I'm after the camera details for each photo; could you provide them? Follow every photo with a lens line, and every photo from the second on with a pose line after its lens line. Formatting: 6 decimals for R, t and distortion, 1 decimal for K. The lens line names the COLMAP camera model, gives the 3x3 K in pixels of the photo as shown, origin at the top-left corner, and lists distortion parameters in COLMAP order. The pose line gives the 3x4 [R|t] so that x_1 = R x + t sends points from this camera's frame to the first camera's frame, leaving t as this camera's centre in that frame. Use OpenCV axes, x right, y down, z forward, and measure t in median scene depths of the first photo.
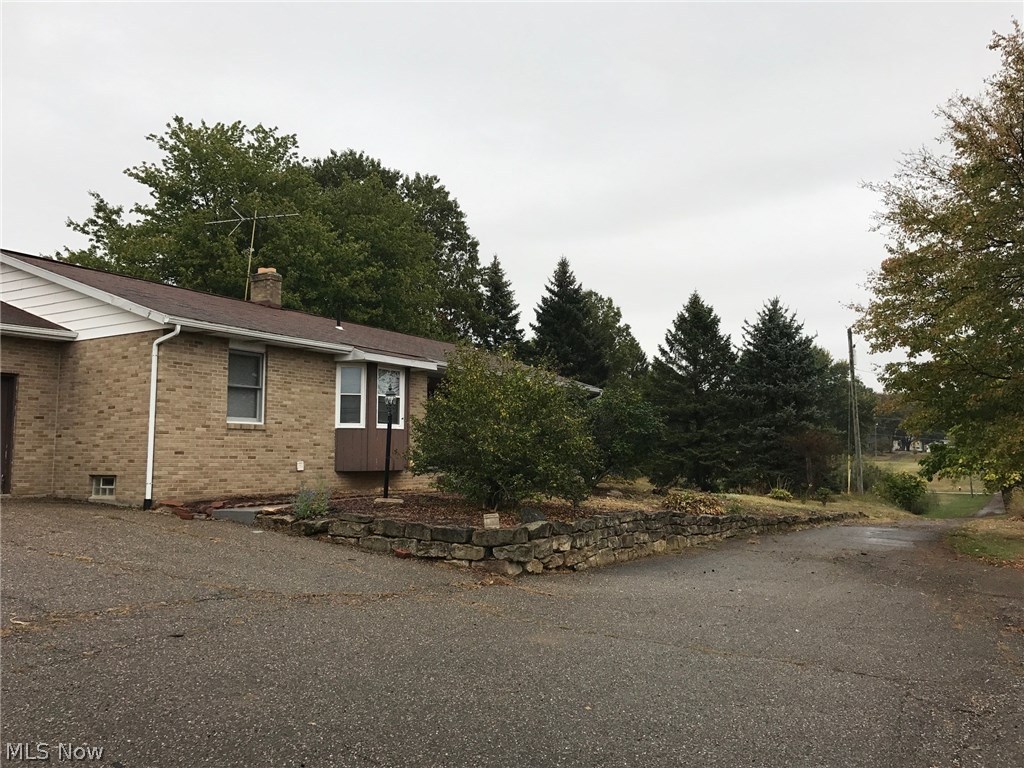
lens RADIAL K [[825.4, 0, 506.7], [0, 825.4, 376.6], [0, 0, 1]] dist [0.029834, -0.053983]
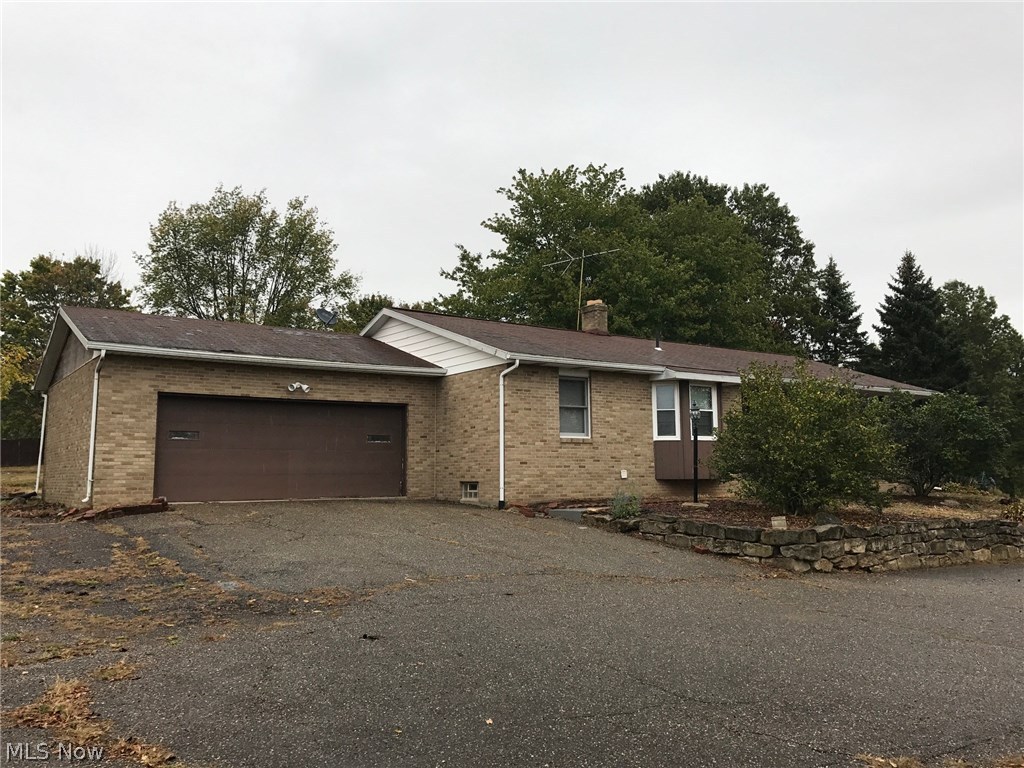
lens RADIAL K [[825.4, 0, 506.7], [0, 825.4, 376.6], [0, 0, 1]] dist [0.029834, -0.053983]
pose [[0.912350, -0.051427, -0.406168, 0.058373], [0.046169, 0.998675, -0.022741, -0.006489], [0.406799, 0.001995, 0.913515, -0.086908]]
